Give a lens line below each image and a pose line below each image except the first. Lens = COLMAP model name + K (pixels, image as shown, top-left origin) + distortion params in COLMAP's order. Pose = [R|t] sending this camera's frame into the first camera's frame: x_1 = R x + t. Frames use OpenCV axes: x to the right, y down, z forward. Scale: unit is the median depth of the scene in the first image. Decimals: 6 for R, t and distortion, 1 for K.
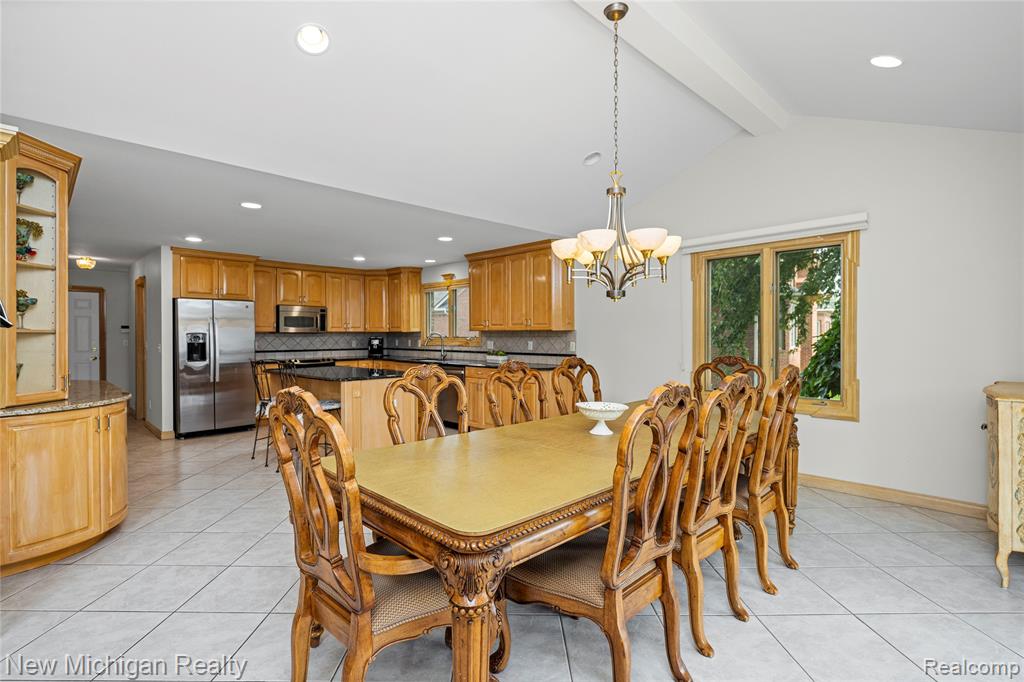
lens RADIAL K [[481.9, 0, 512.8], [0, 481.9, 339.0], [0, 0, 1]] dist [0.000421, 0.000007]
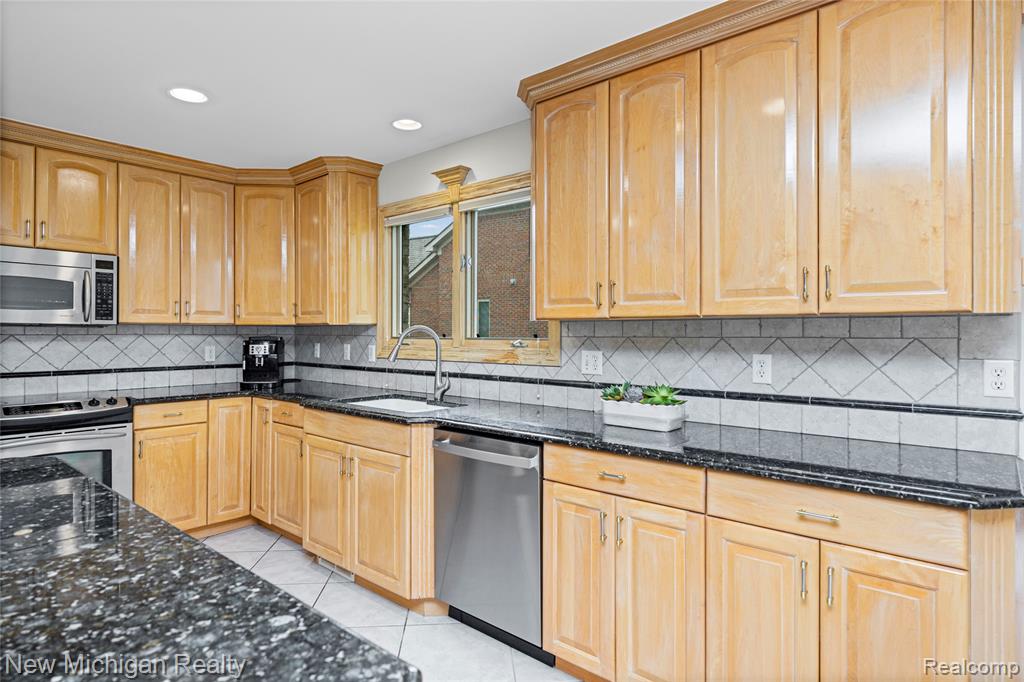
lens RADIAL K [[556.5, 0, 509.7], [0, 556.5, 338.7], [0, 0, 1]] dist [0.000978, -0.000033]
pose [[0.997750, 0.002887, 0.066985, -0.112340], [-0.002863, 0.999996, -0.000460, -0.002999], [-0.066986, 0.000267, 0.997754, 0.536160]]
